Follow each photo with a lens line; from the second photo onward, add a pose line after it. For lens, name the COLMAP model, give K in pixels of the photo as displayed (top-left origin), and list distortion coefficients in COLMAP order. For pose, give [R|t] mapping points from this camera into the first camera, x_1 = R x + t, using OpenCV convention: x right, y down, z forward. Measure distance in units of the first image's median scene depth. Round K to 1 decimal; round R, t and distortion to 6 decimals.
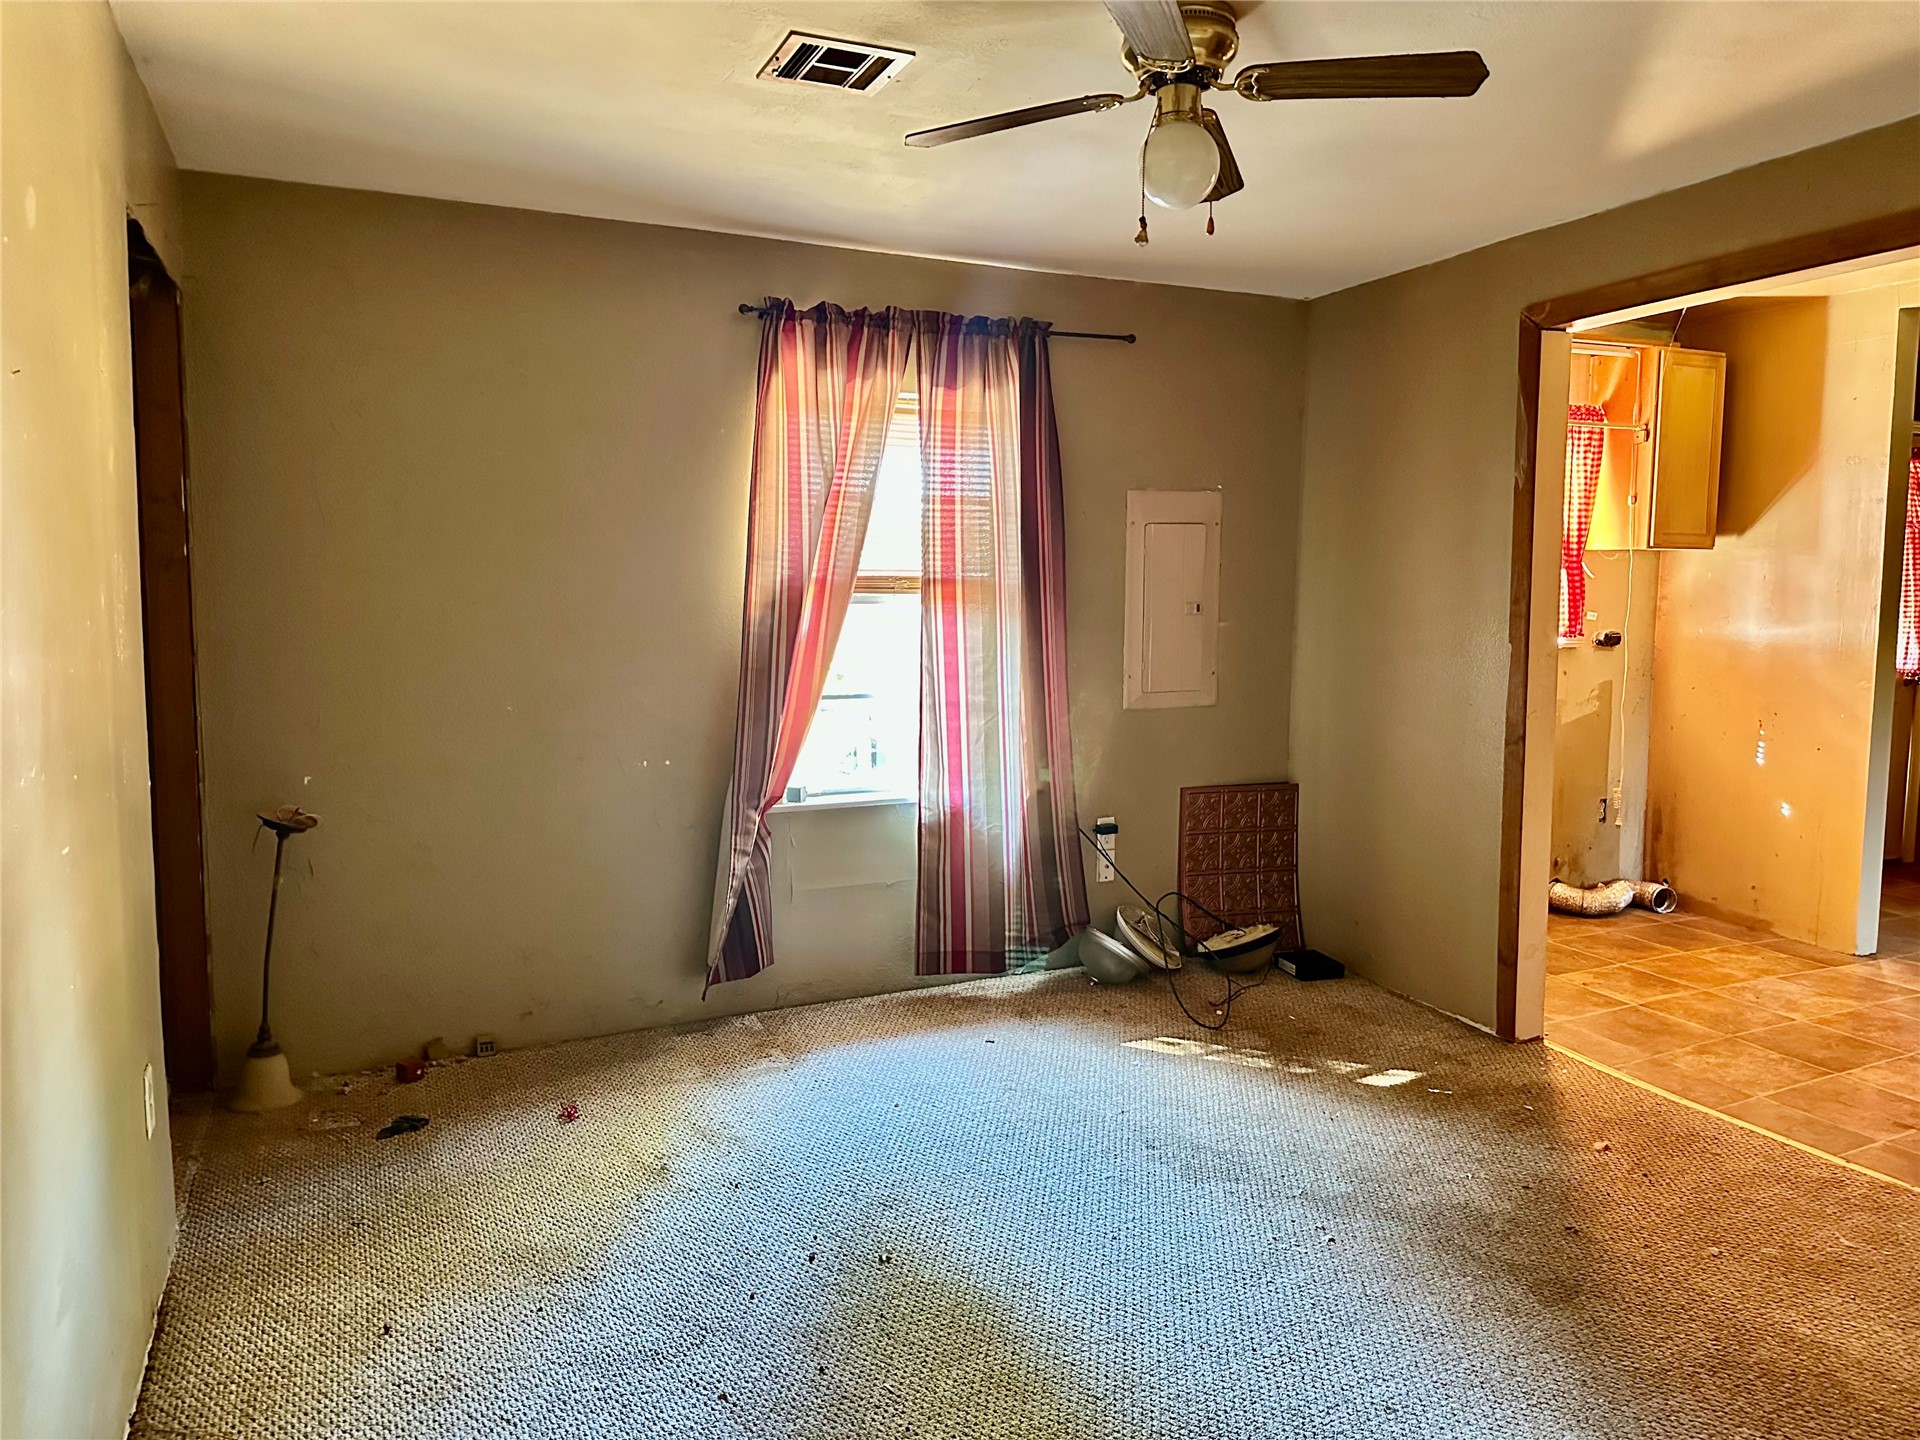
lens RADIAL K [[1352.8, 0, 965.6], [0, 1352.8, 726.4], [0, 0, 1]] dist [0.026080, -0.035914]
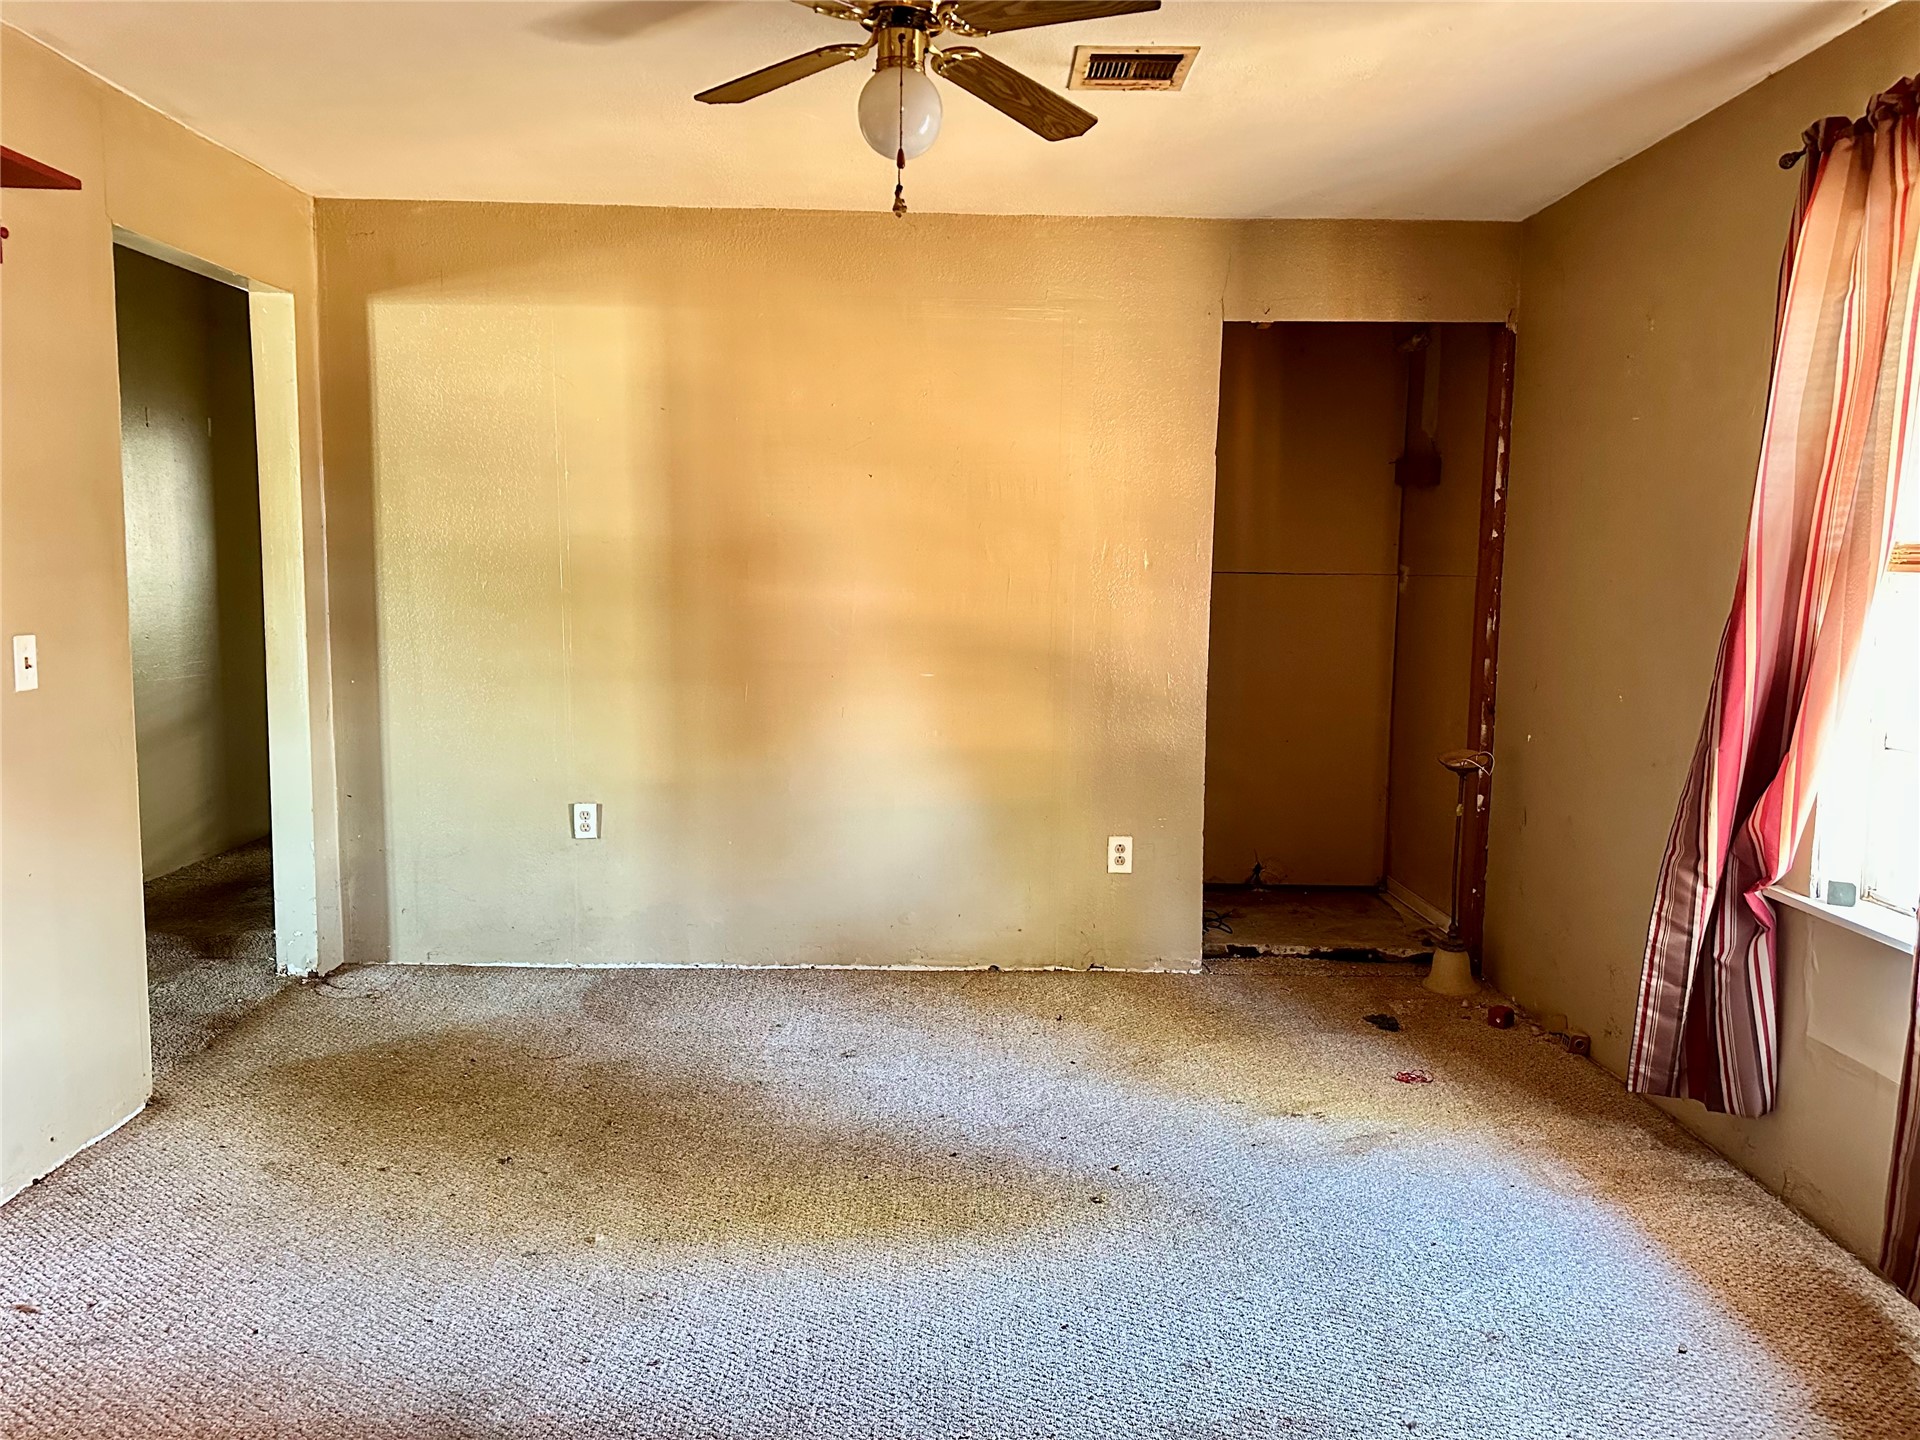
lens RADIAL K [[1352.8, 0, 962.7], [0, 1352.8, 720.4], [0, 0, 1]] dist [0.026080, -0.035914]
pose [[-0.396032, 0.107451, -0.911928, 0.686631], [-0.107776, 0.980826, 0.162374, -0.099253], [0.911890, 0.162589, -0.376858, 0.955168]]
